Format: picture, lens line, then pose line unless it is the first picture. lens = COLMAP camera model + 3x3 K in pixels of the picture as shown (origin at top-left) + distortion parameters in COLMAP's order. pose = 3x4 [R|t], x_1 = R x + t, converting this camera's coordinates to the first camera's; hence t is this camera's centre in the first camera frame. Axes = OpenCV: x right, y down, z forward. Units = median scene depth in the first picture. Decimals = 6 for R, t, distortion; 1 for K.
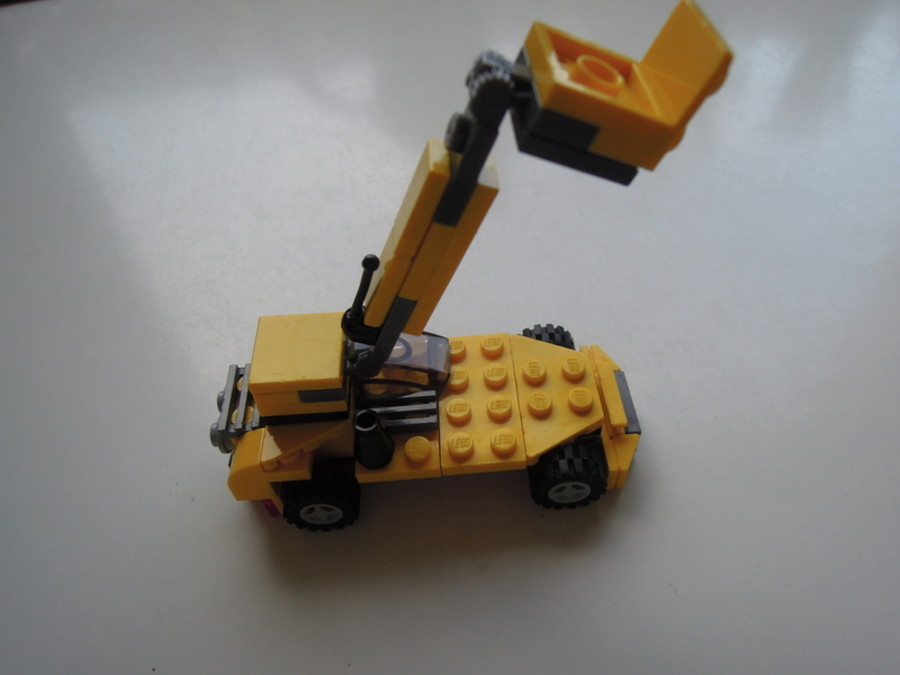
lens RADIAL K [[632.2, 0, 427.2], [0, 632.2, 338.9], [0, 0, 1]] dist [-0.000409, 0.000305]
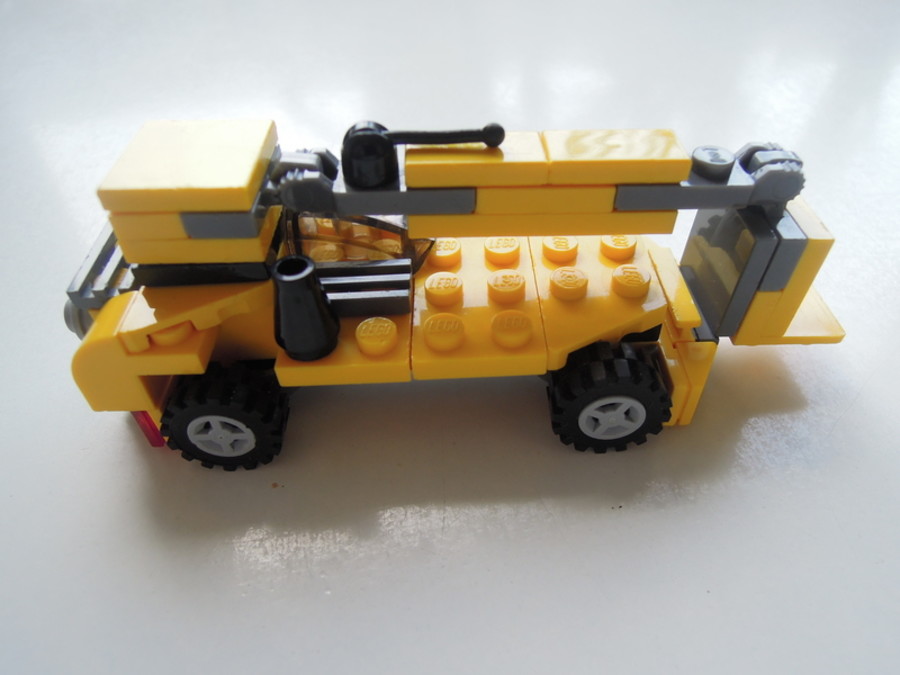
lens RADIAL K [[617.3, 0, 450.0], [0, 617.3, 337.5], [0, 0, 1]] dist [-0.020191, 0.000239]
pose [[0.999167, 0.040820, 0.000073, 0.058842], [-0.040572, 0.993291, -0.108293, 0.238161], [-0.004493, 0.108200, 0.994119, 0.377157]]
